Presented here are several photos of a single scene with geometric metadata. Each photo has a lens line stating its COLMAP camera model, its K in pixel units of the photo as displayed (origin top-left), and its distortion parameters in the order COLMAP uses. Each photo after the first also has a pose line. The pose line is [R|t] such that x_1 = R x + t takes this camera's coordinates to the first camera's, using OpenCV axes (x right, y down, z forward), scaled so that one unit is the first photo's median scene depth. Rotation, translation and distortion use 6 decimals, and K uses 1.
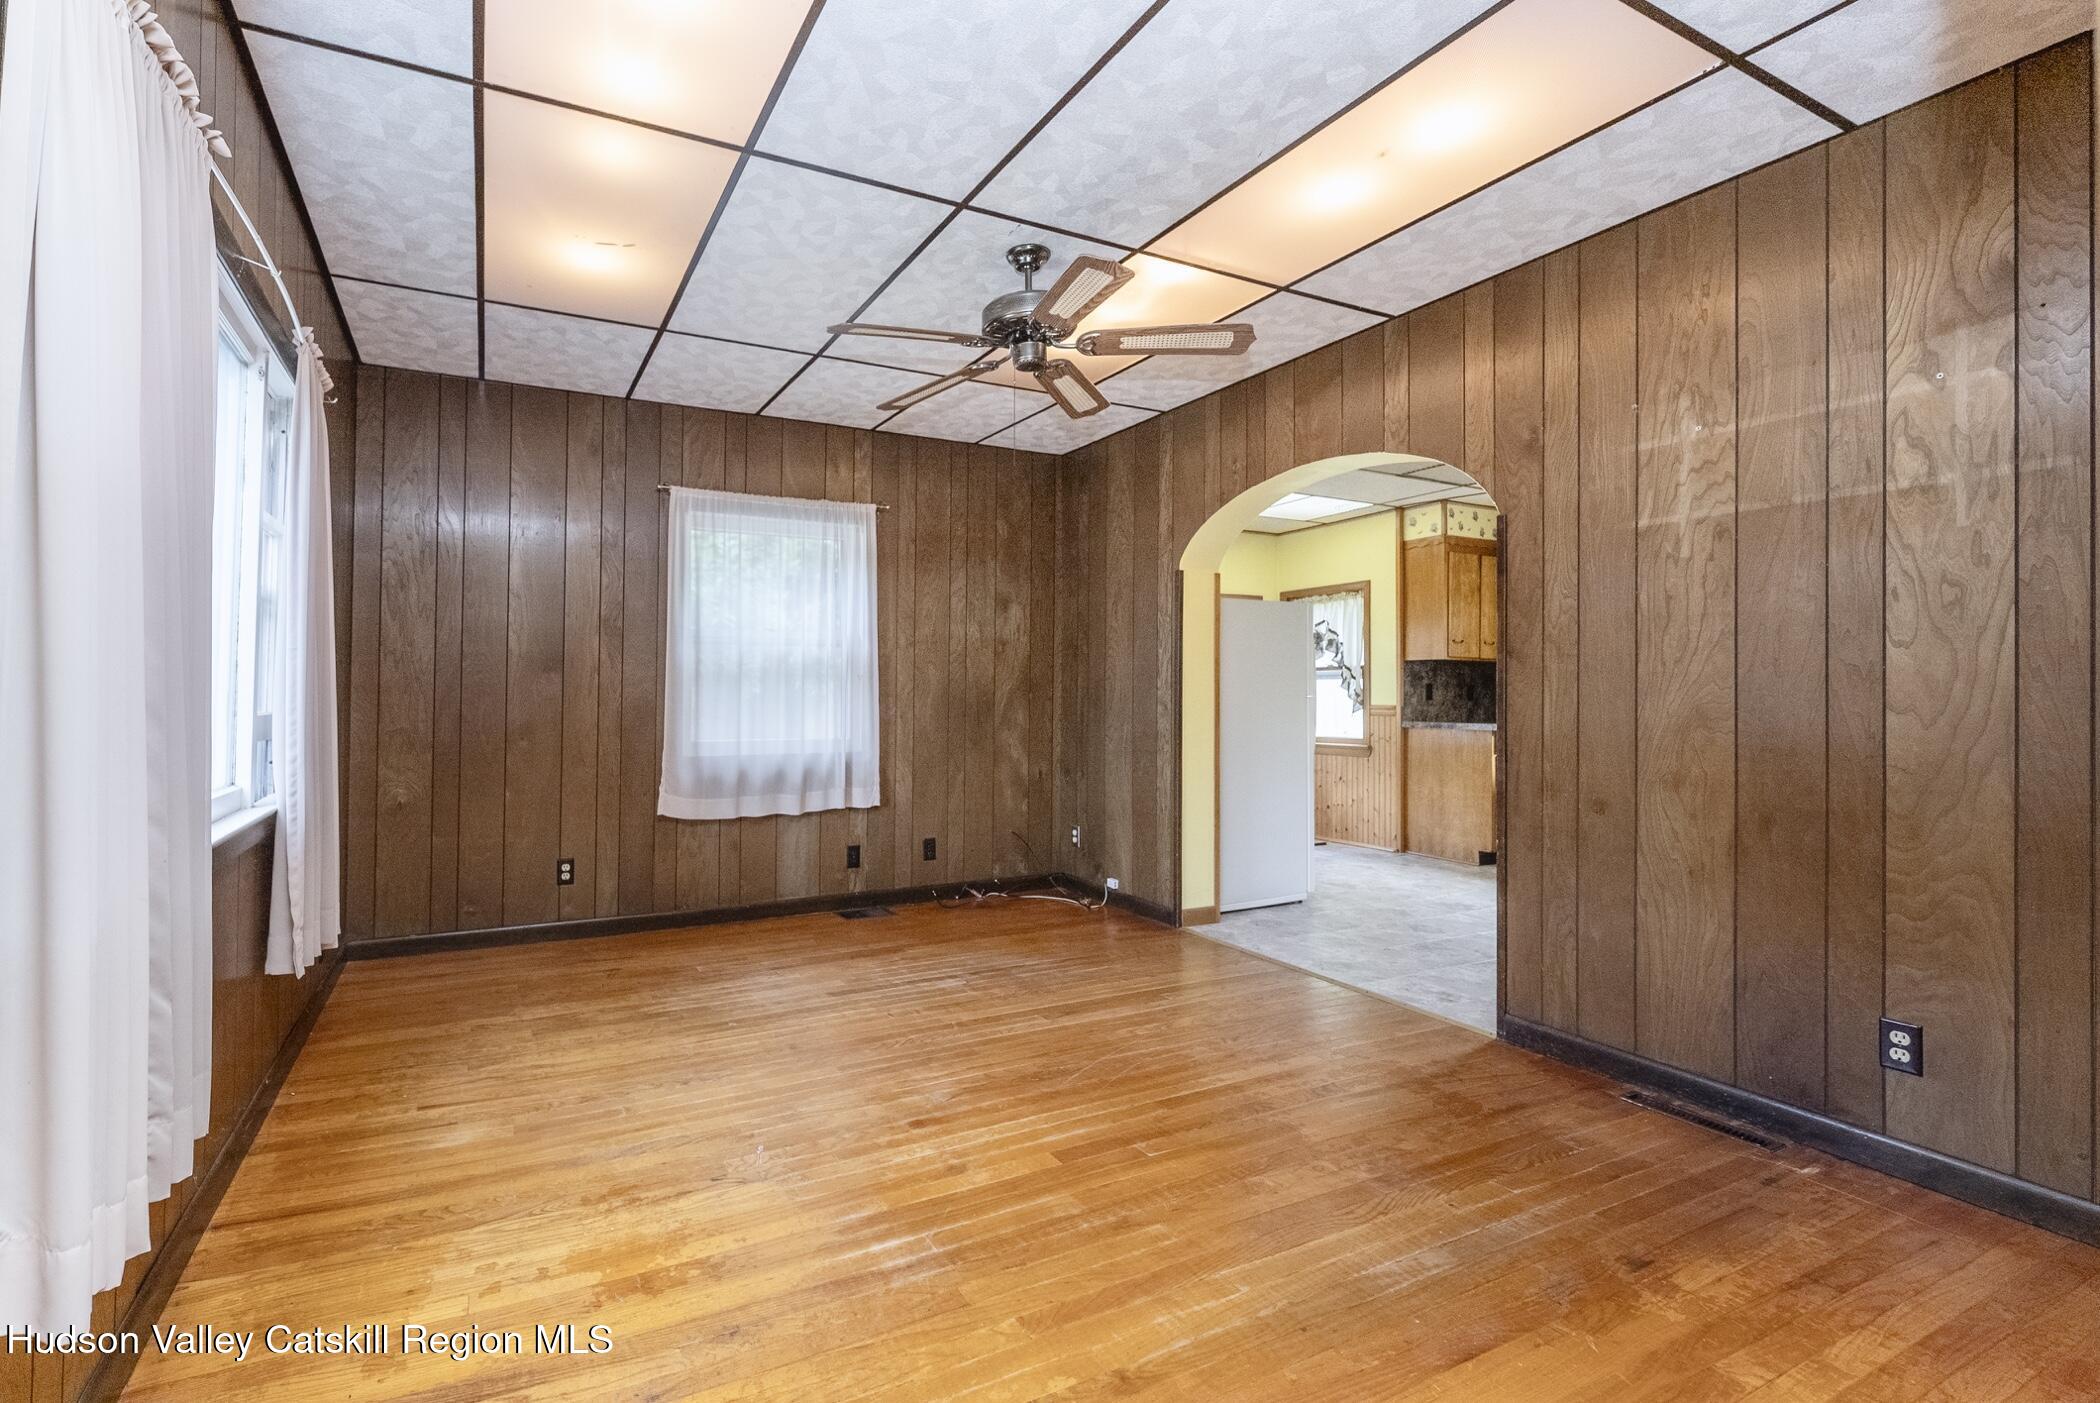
lens RADIAL K [[923.5, 0, 895.0], [0, 923.5, 685.6], [0, 0, 1]] dist [0.000219, 0.000150]
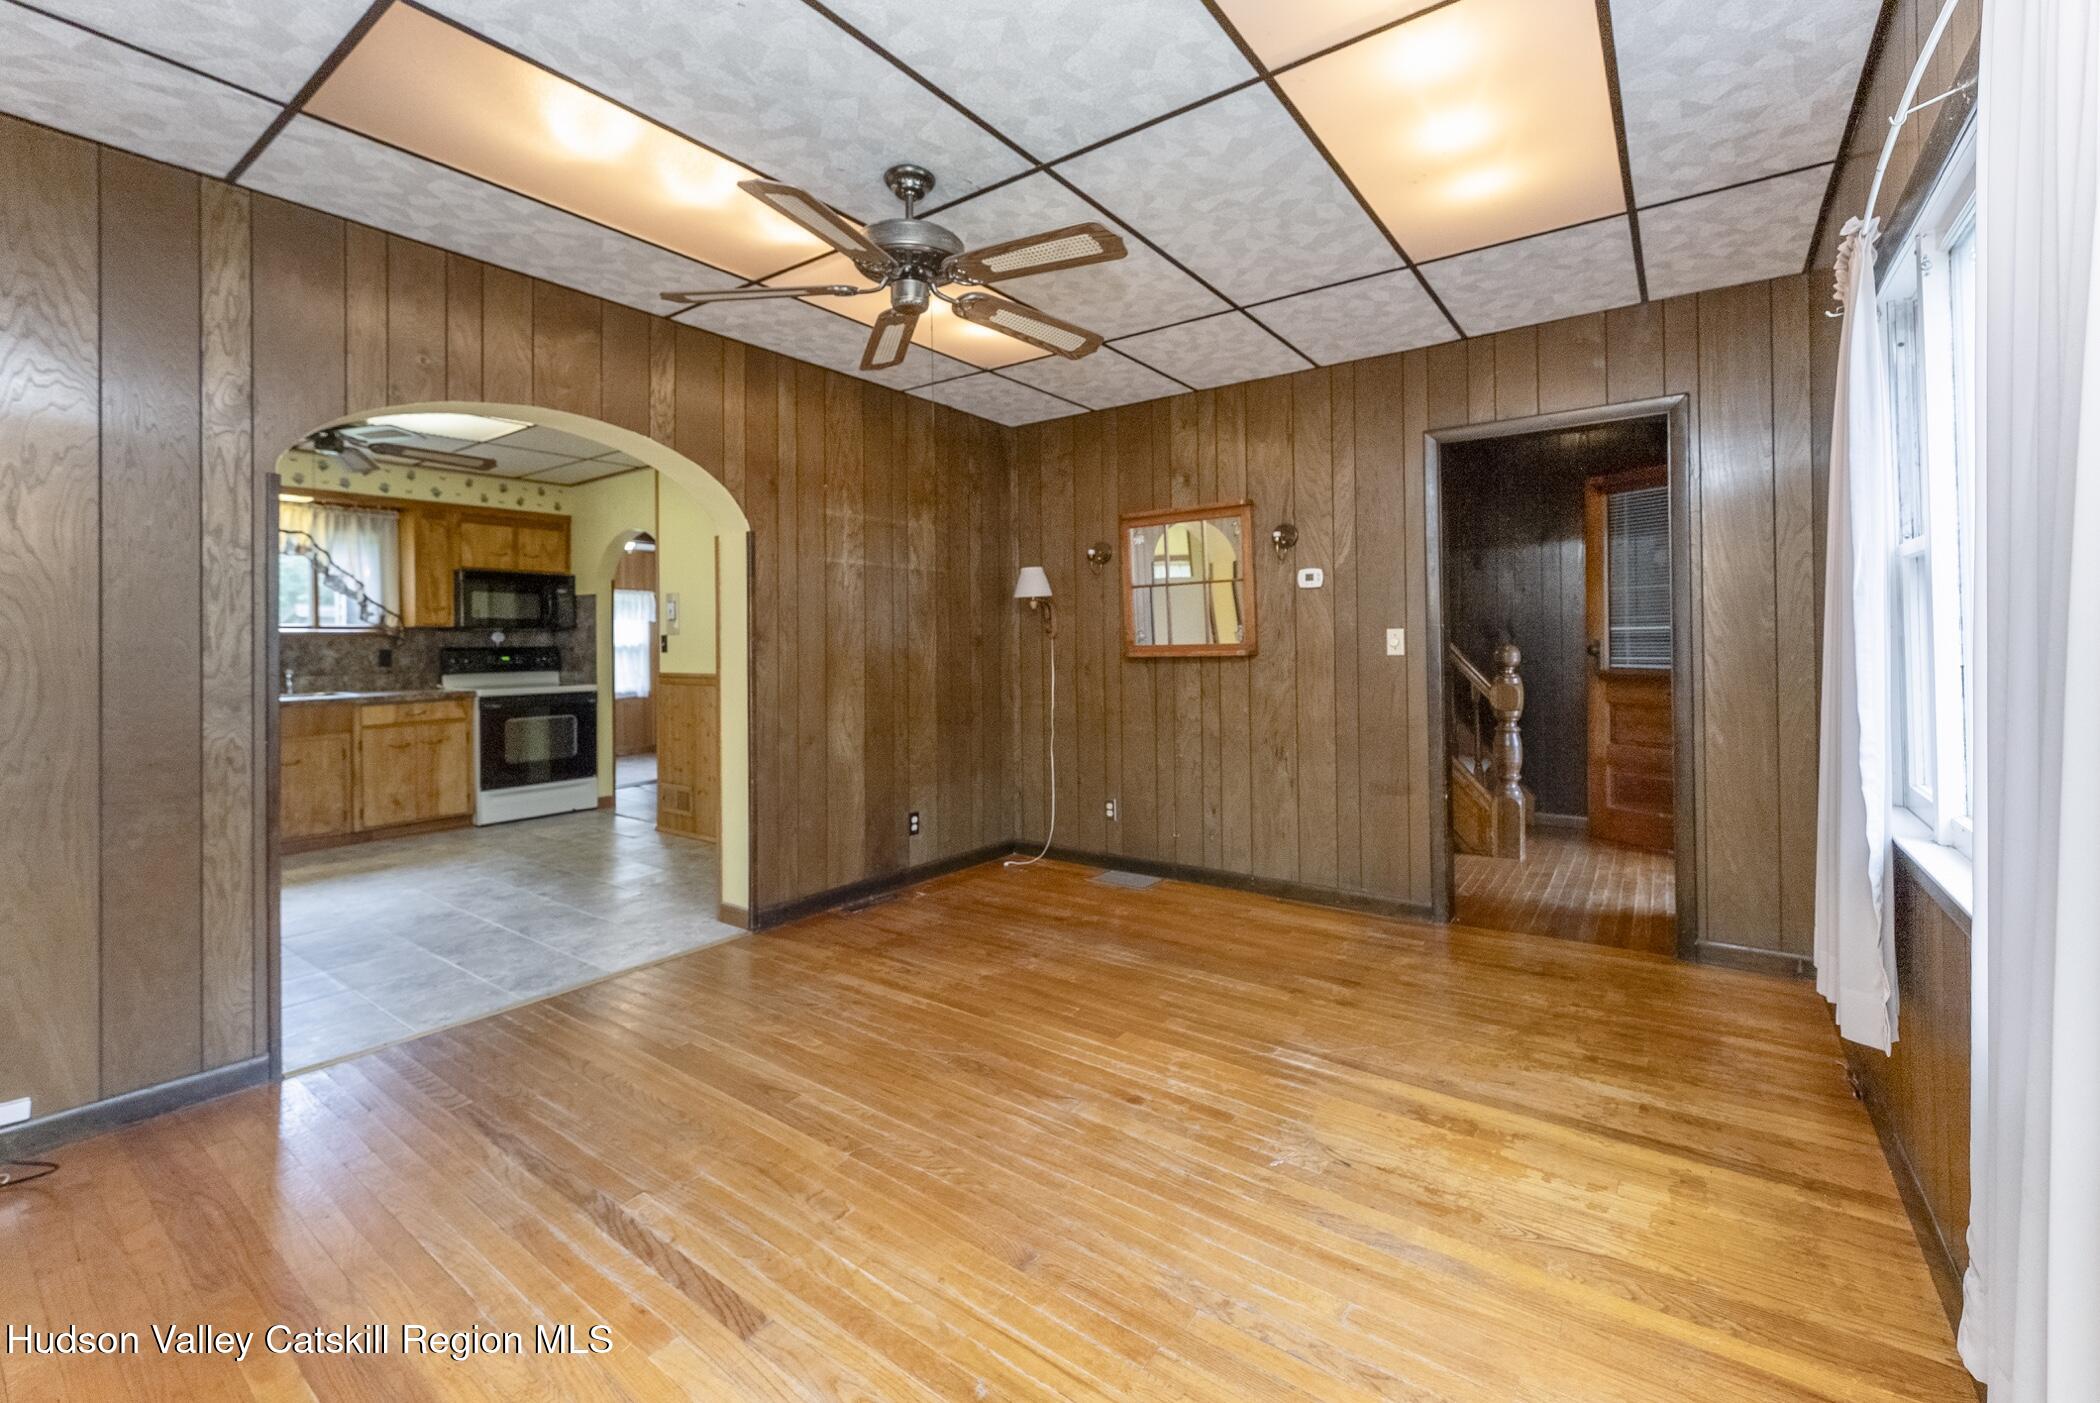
lens RADIAL K [[861.8, 0, 1044.6], [0, 861.8, 633.8], [0, 0, 1]] dist [0.000717, -0.000123]
pose [[-0.483628, 0.009492, 0.875222, -0.529469], [-0.002529, 0.999922, -0.012242, -0.021567], [-0.875270, -0.008134, -0.483566, 1.068309]]
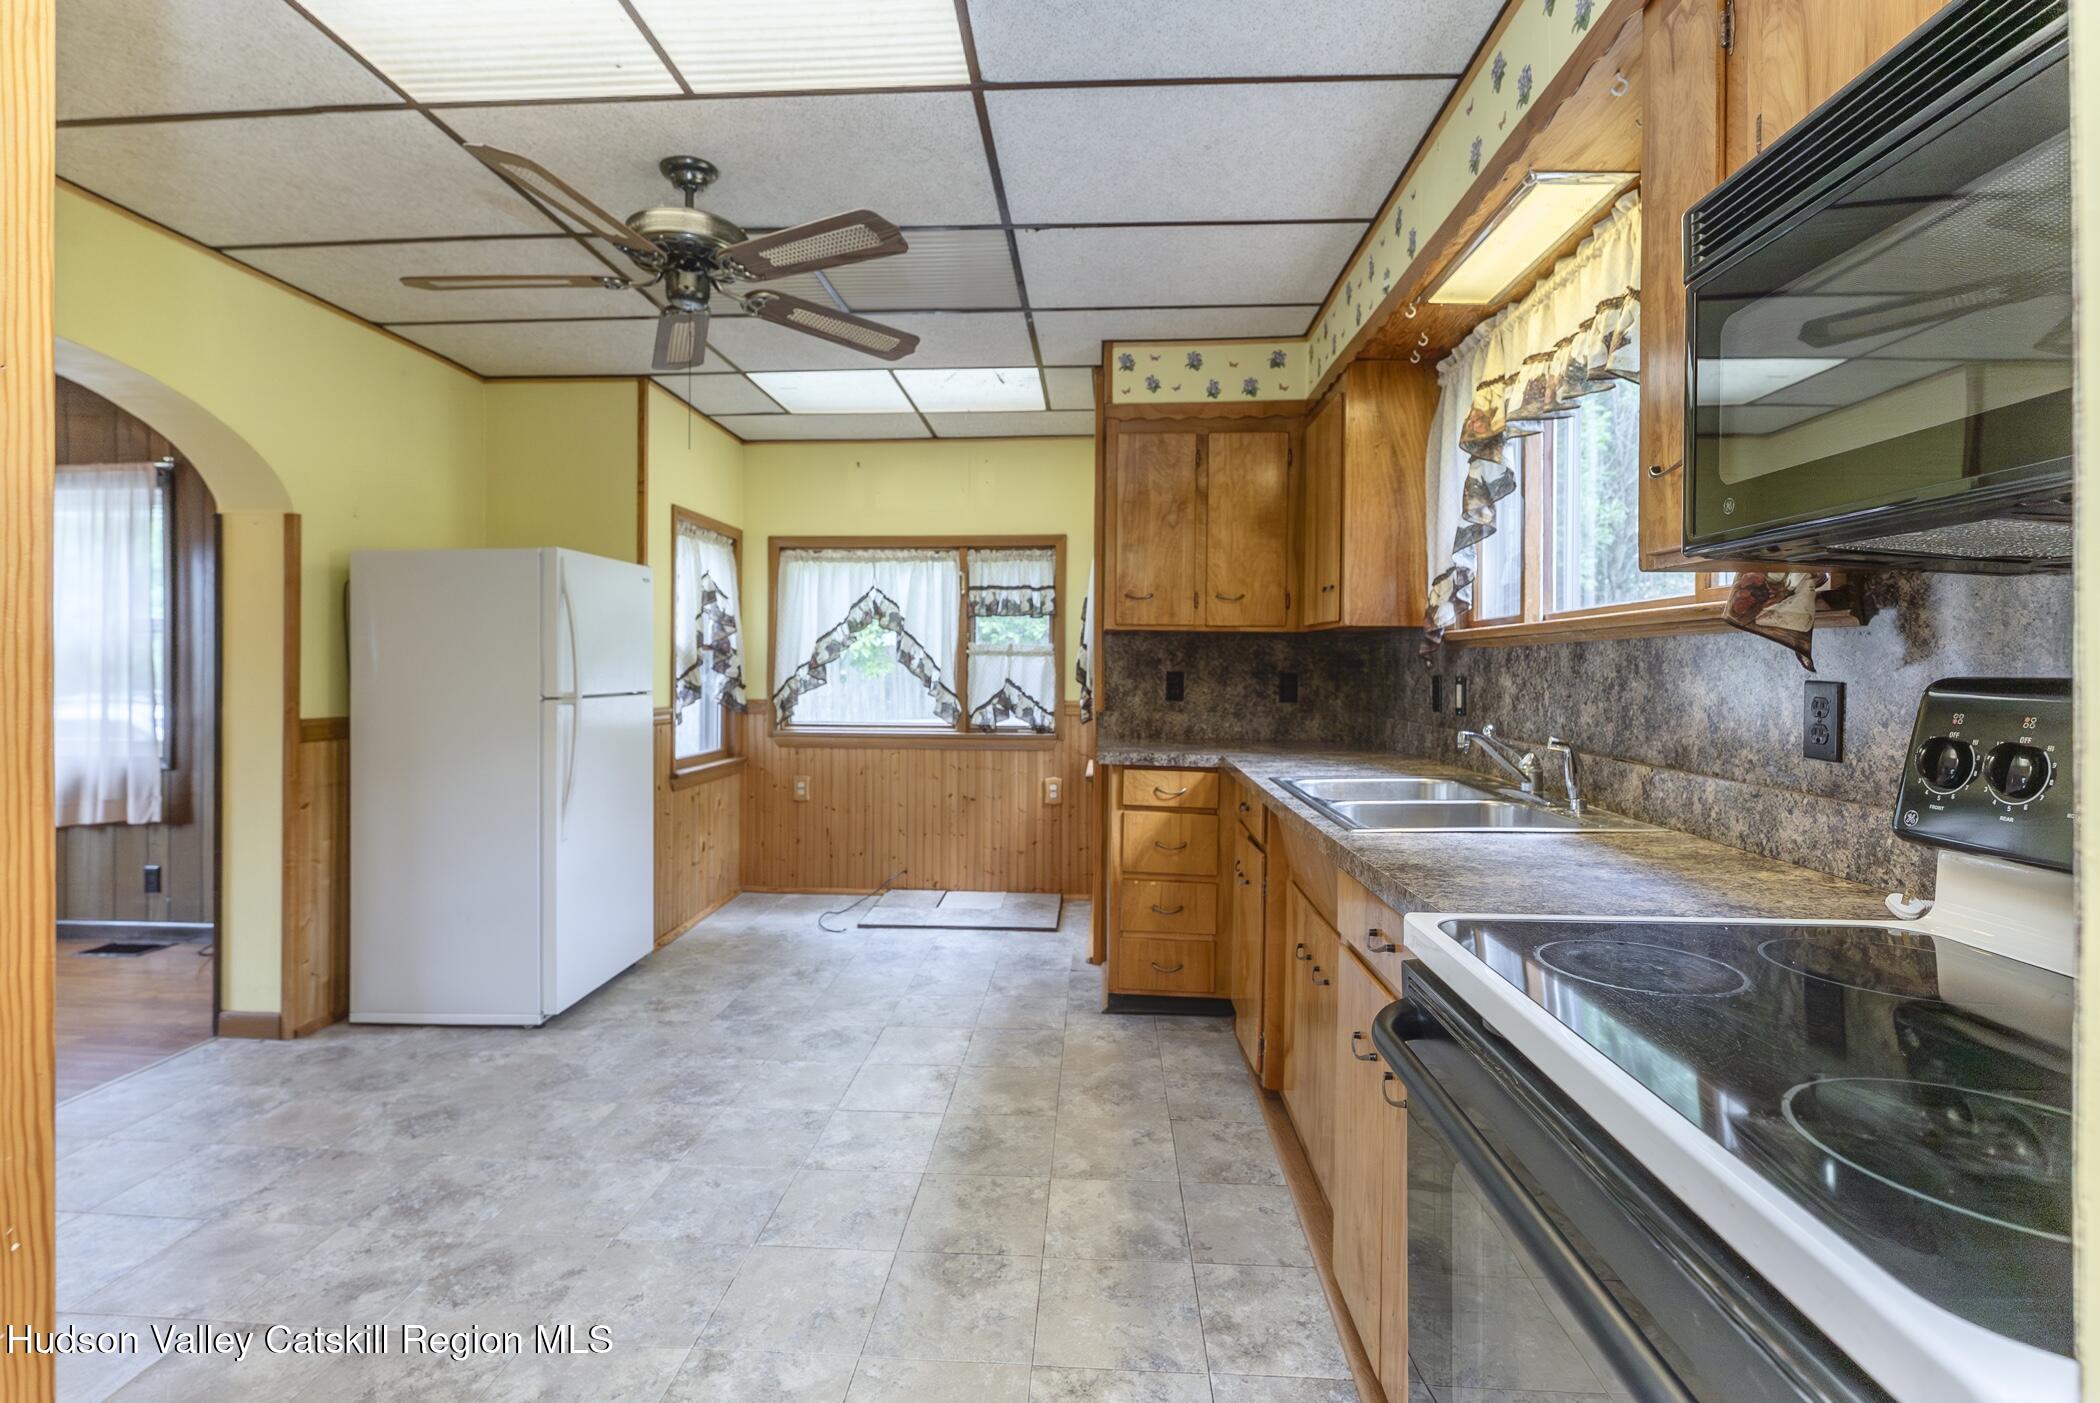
lens RADIAL K [[964.5, 0, 1044.3], [0, 964.5, 674.0], [0, 0, 1]] dist [-0.000600, -0.000218]
pose [[0.878838, 0.002618, -0.477113, 1.532364], [0.004374, 0.999899, 0.013544, -0.017683], [0.477100, -0.013990, 0.878737, 0.863992]]
